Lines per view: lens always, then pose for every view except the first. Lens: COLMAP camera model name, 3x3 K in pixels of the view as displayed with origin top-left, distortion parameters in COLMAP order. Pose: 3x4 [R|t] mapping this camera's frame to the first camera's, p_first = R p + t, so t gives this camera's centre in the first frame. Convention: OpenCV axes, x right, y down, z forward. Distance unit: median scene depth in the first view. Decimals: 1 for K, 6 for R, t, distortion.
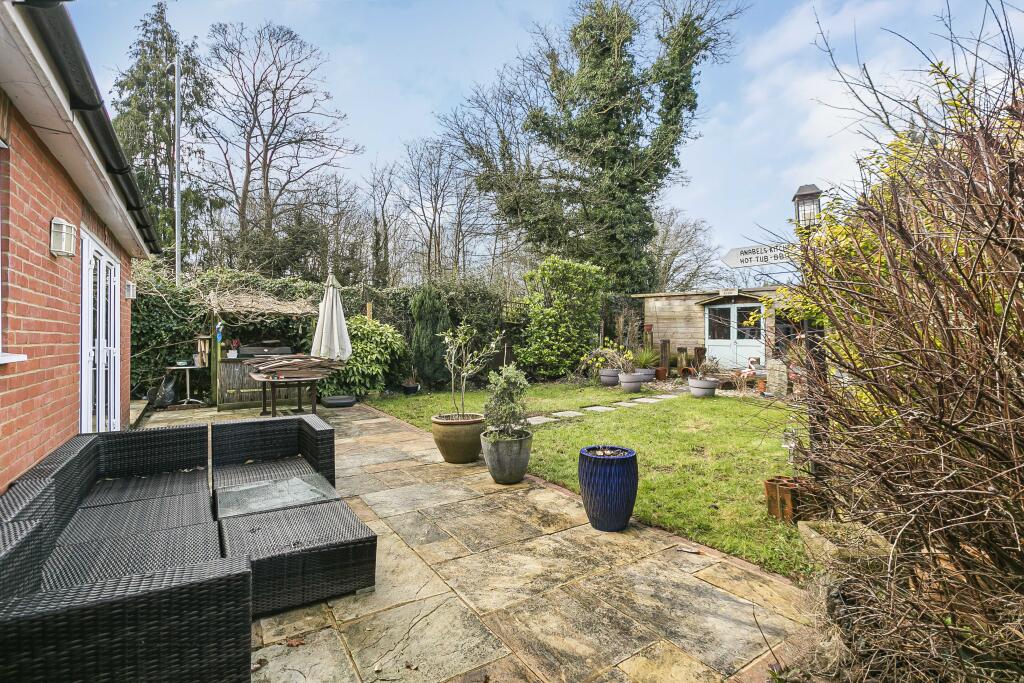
lens RADIAL K [[461.4, 0, 508.8], [0, 461.4, 343.2], [0, 0, 1]] dist [-0.001458, 0.001117]
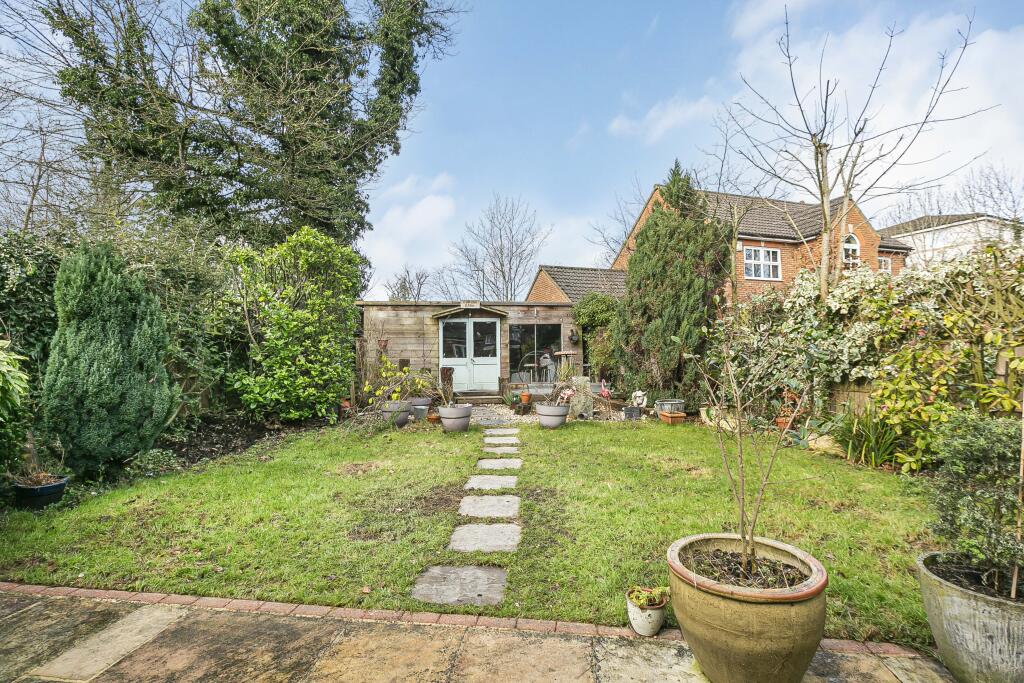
lens RADIAL K [[496.3, 0, 511.3], [0, 496.3, 334.9], [0, 0, 1]] dist [-0.000338, -0.000369]
pose [[0.680153, 0.020668, 0.732779, -0.172710], [0.021142, 0.998634, -0.047790, -0.004079], [-0.732765, 0.047997, 0.678787, 0.281656]]
